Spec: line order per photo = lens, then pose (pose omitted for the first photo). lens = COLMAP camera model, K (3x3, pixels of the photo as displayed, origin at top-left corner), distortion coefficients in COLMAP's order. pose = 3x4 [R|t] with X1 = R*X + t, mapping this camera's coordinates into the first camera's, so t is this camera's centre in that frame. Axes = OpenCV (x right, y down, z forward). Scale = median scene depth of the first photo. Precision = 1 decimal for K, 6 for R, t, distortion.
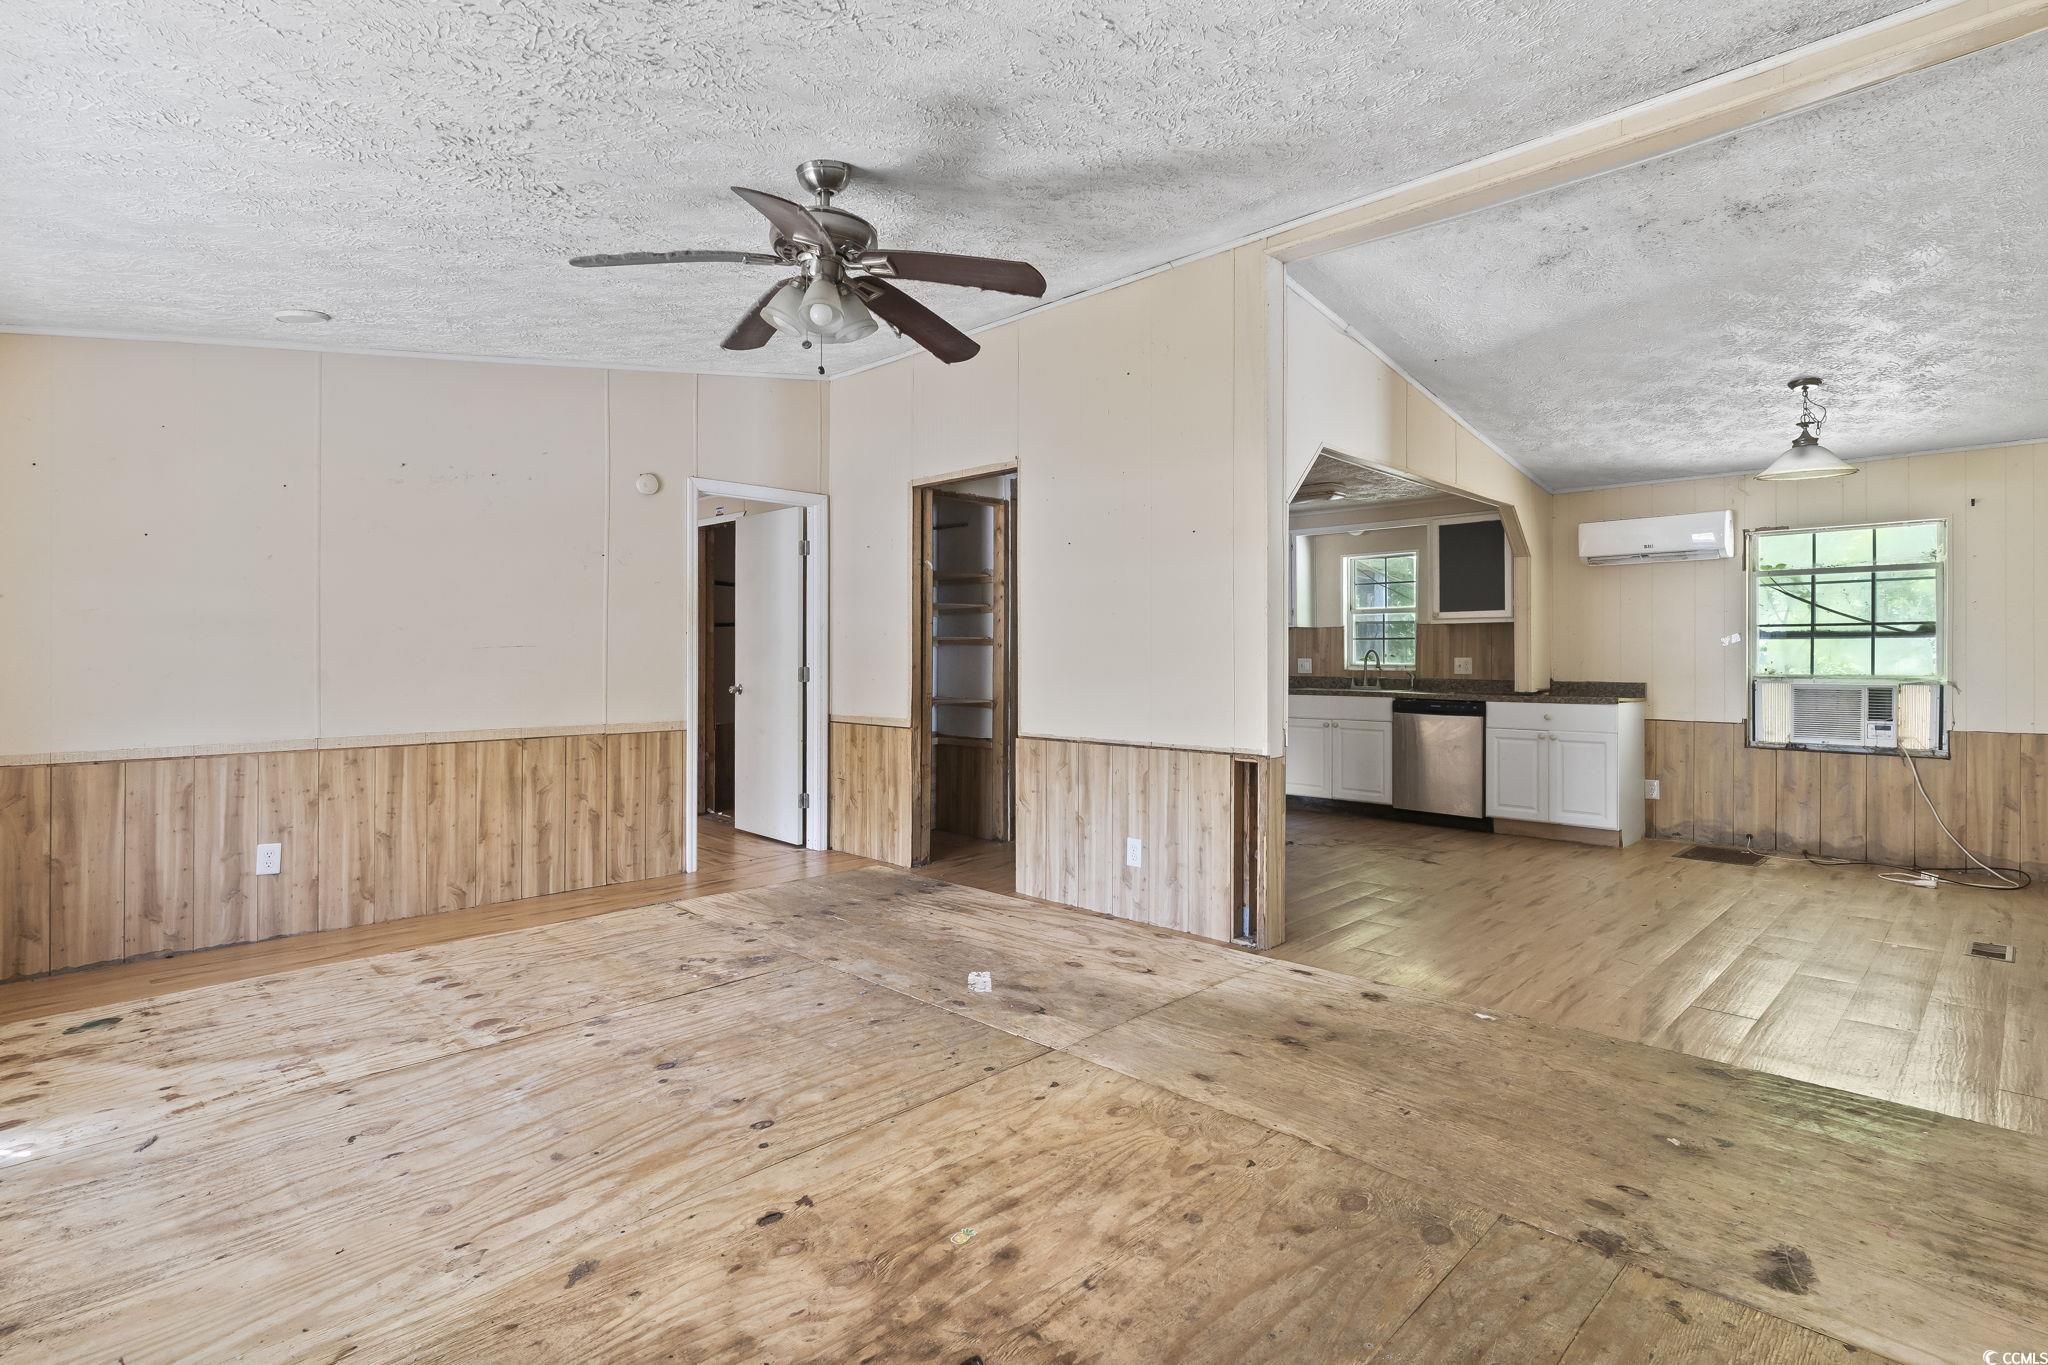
lens RADIAL K [[992.8, 0, 1012.5], [0, 992.8, 653.8], [0, 0, 1]] dist [0.006473, -0.001835]
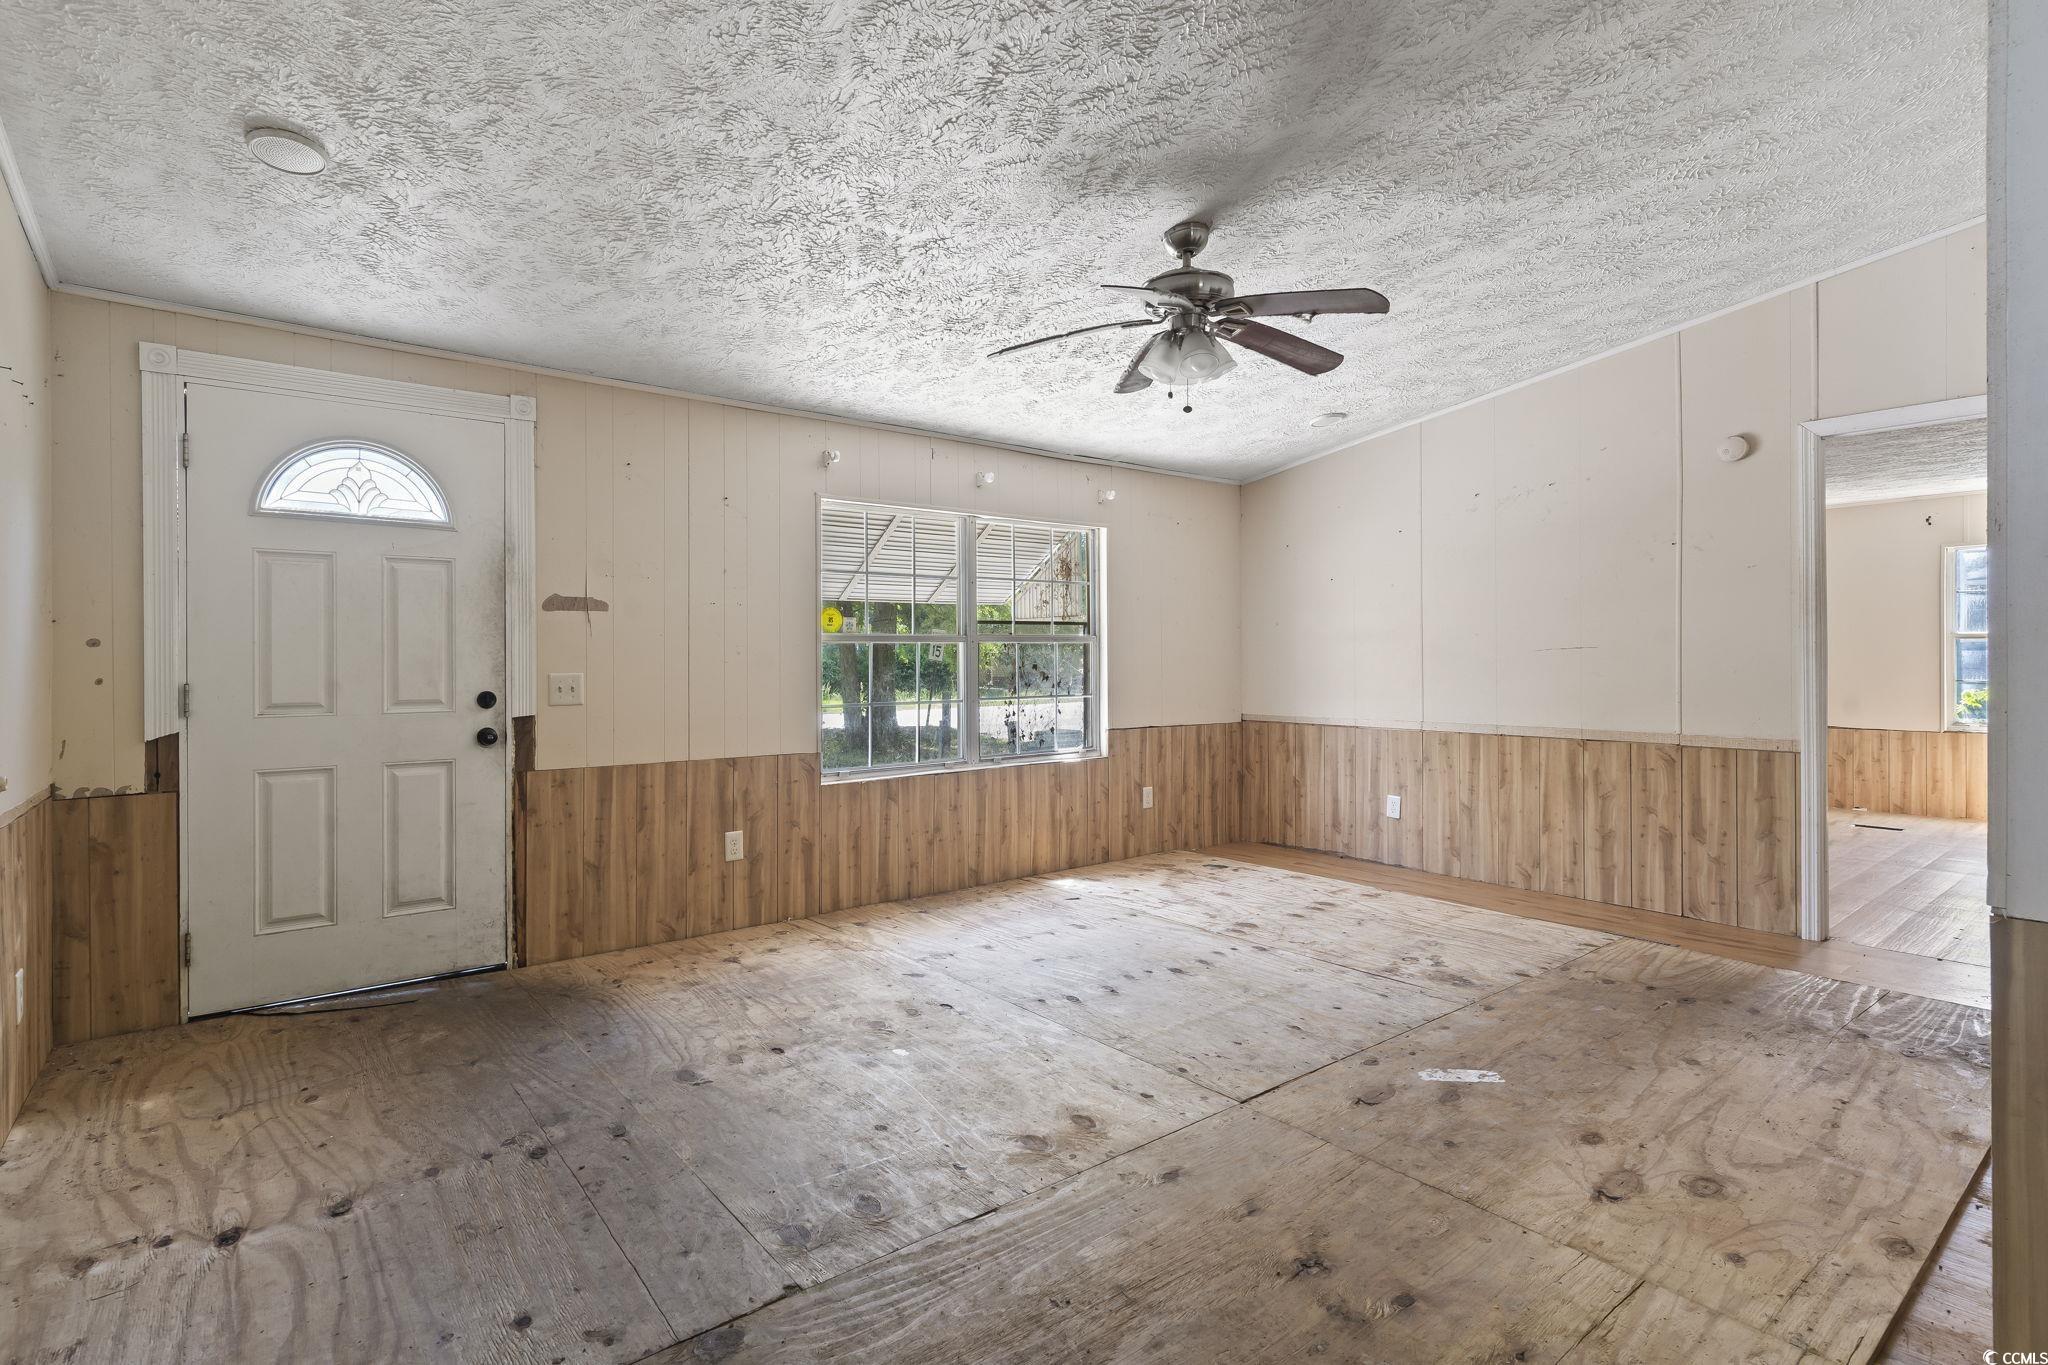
lens RADIAL K [[992.8, 0, 1014.8], [0, 992.8, 653.2], [0, 0, 1]] dist [0.006473, -0.001835]
pose [[-0.104464, -0.007088, -0.994503, 0.588432], [0.004579, 0.999961, -0.007608, 0.003351], [0.994518, -0.005349, -0.104427, 0.557448]]
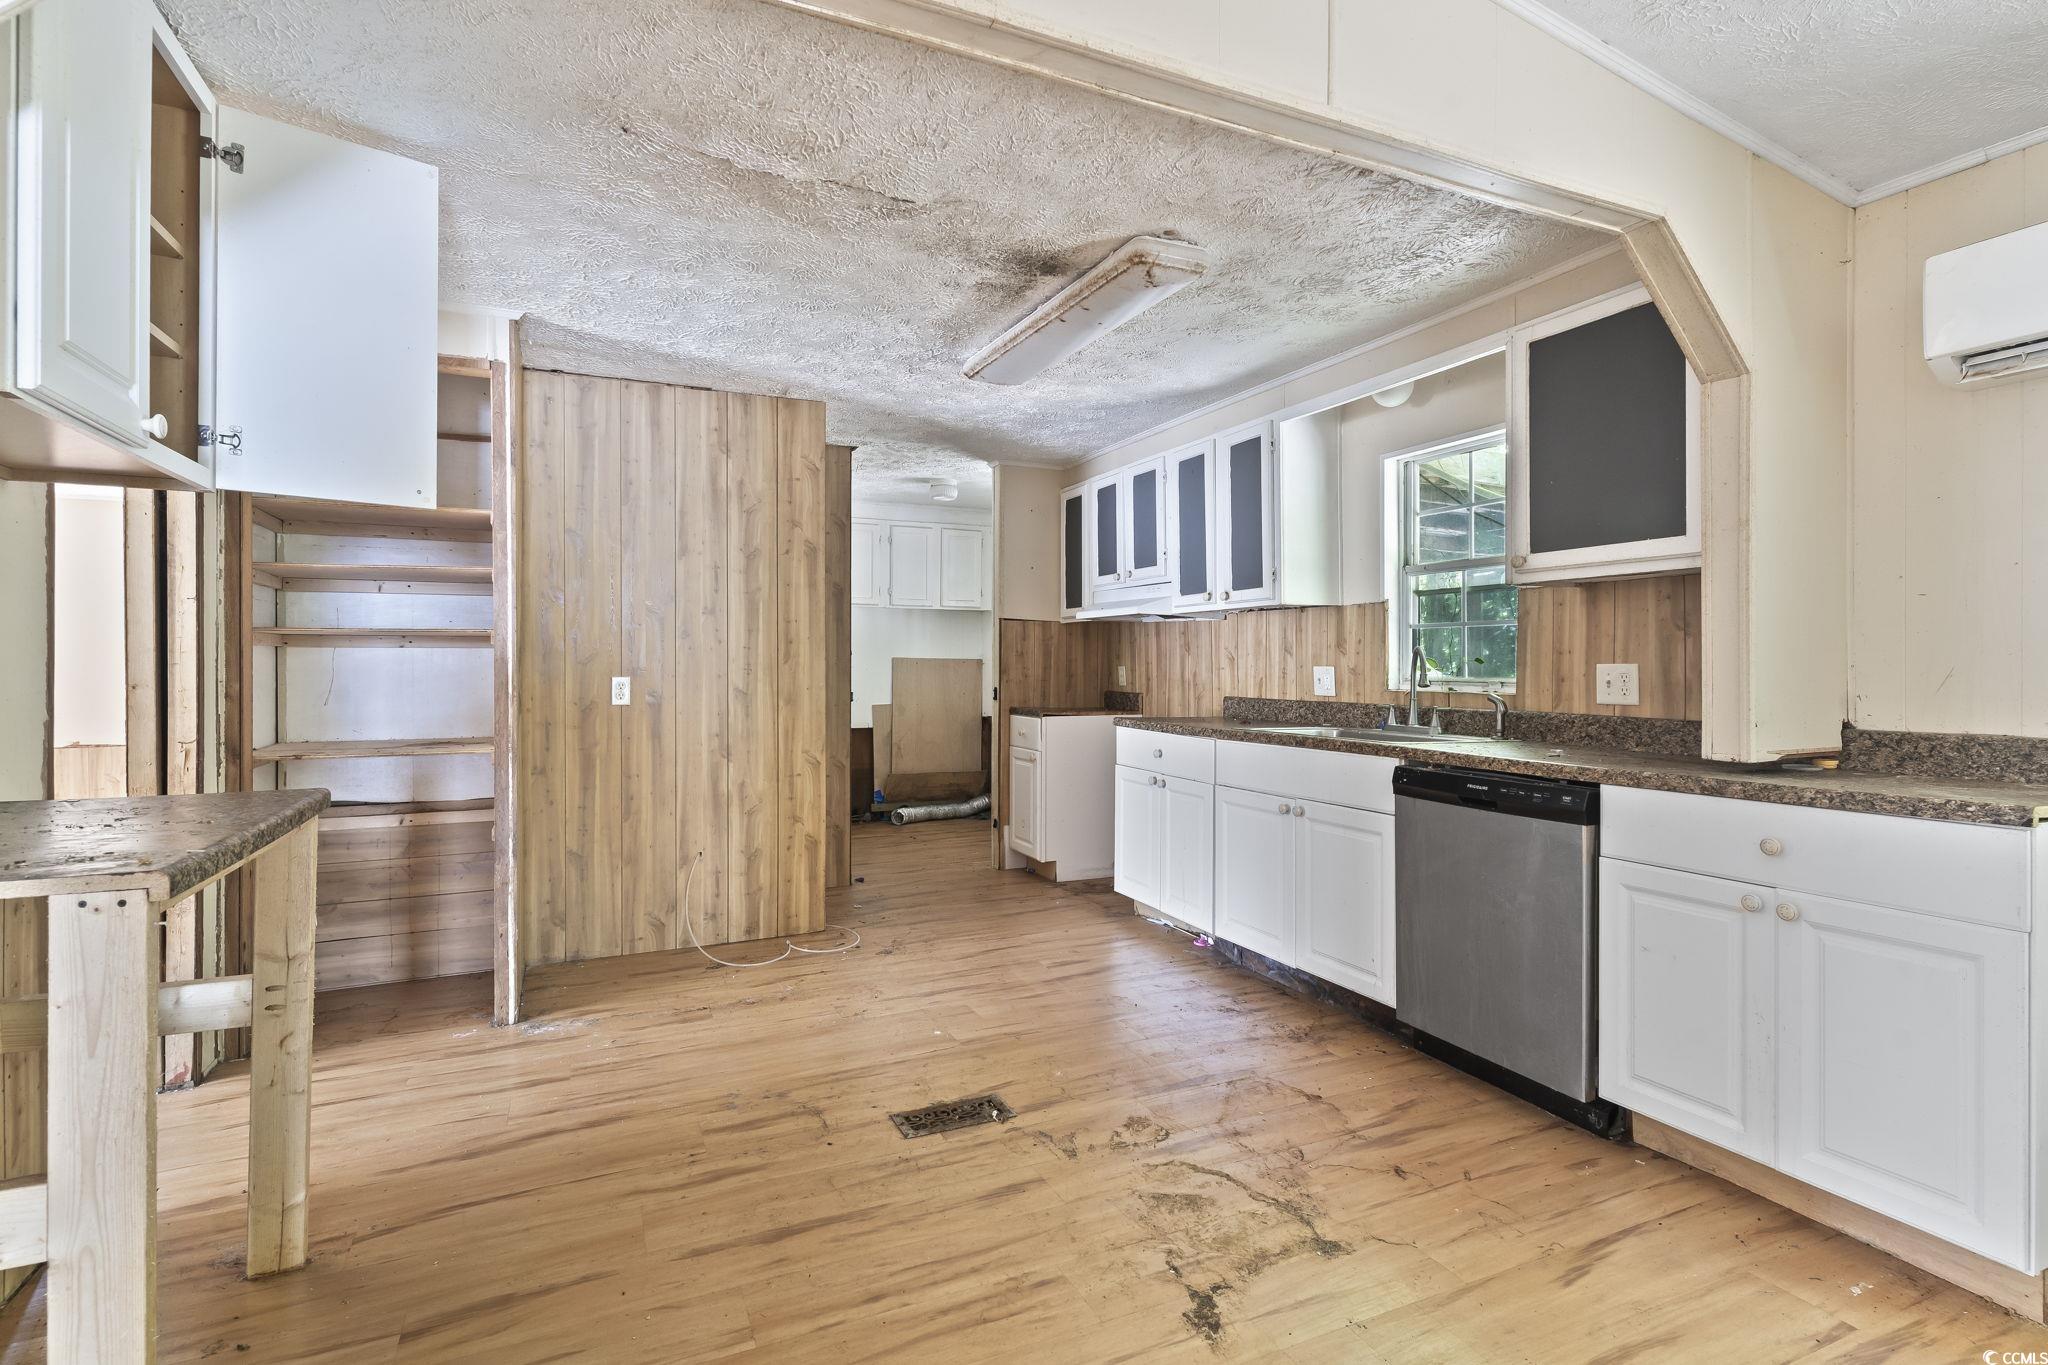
lens RADIAL K [[992.8, 0, 1006.0], [0, 992.8, 668.2], [0, 0, 1]] dist [0.006473, -0.001835]
pose [[0.939471, -0.002273, -0.342620, 0.556625], [0.004770, 0.999968, 0.006444, 0.002792], [0.342595, -0.007688, 0.939452, 0.818653]]
